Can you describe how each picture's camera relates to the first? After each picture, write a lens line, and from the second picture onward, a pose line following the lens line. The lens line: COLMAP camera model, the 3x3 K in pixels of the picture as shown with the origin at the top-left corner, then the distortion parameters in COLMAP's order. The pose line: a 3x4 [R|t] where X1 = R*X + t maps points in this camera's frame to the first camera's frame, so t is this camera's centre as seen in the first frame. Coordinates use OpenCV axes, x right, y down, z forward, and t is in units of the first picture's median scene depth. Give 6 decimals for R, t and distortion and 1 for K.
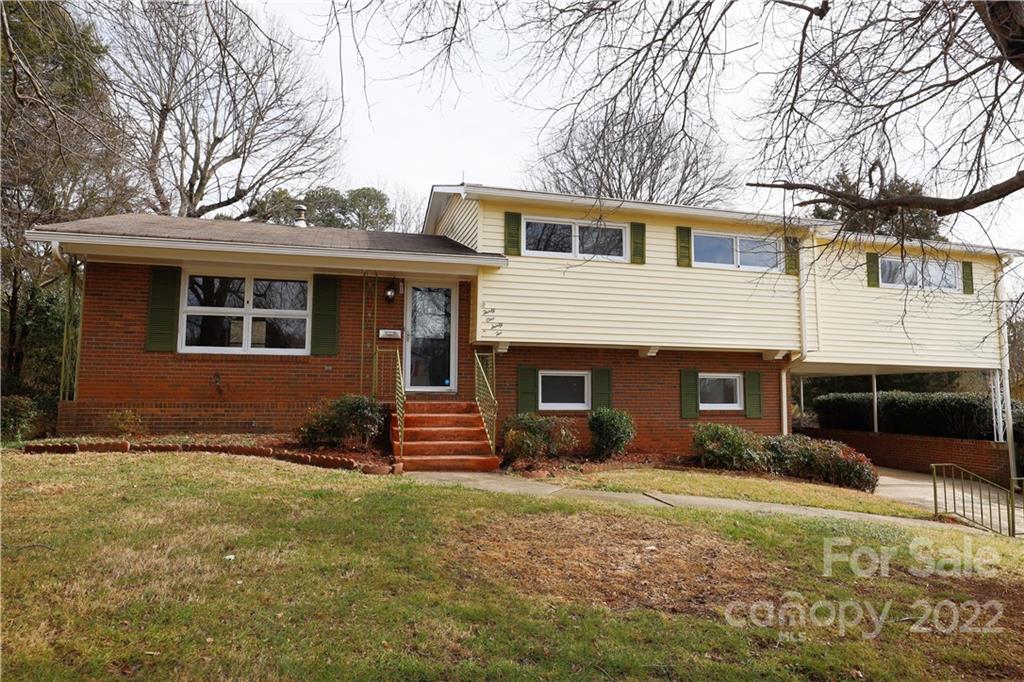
lens RADIAL K [[610.7, 0, 512.0], [0, 610.7, 341.0], [0, 0, 1]] dist [-0.001190, 0.000041]
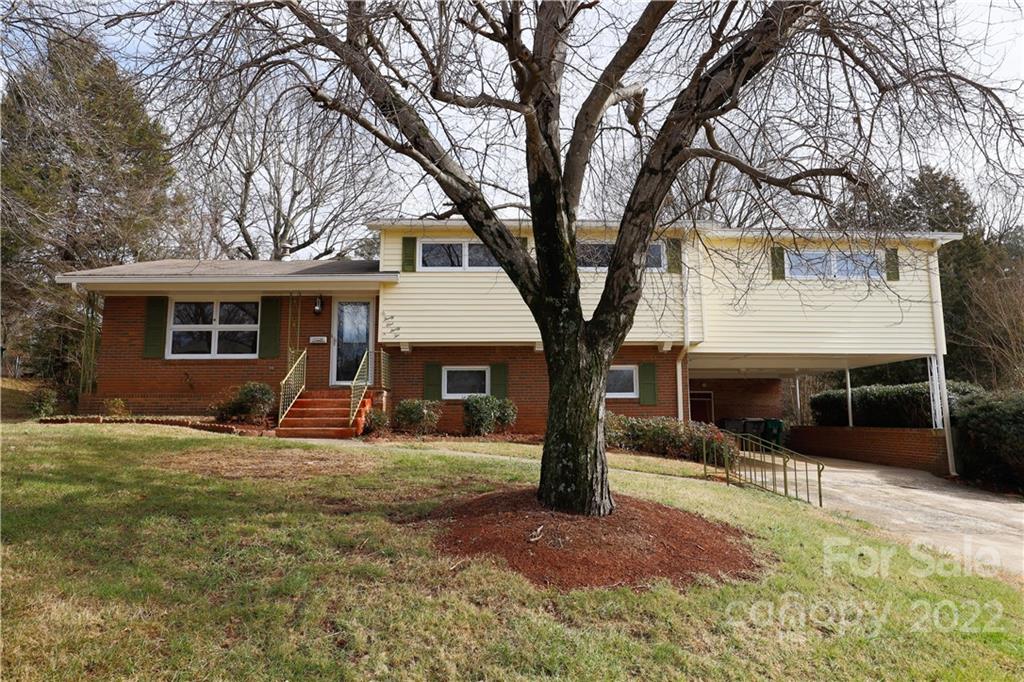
lens RADIAL K [[610.7, 0, 512.0], [0, 610.7, 341.0], [0, 0, 1]] dist [-0.001190, 0.000041]
pose [[0.975592, -0.041619, -0.215613, 0.459702], [0.033212, 0.998545, -0.042473, 0.057204], [0.217067, 0.034275, 0.975555, -0.146923]]
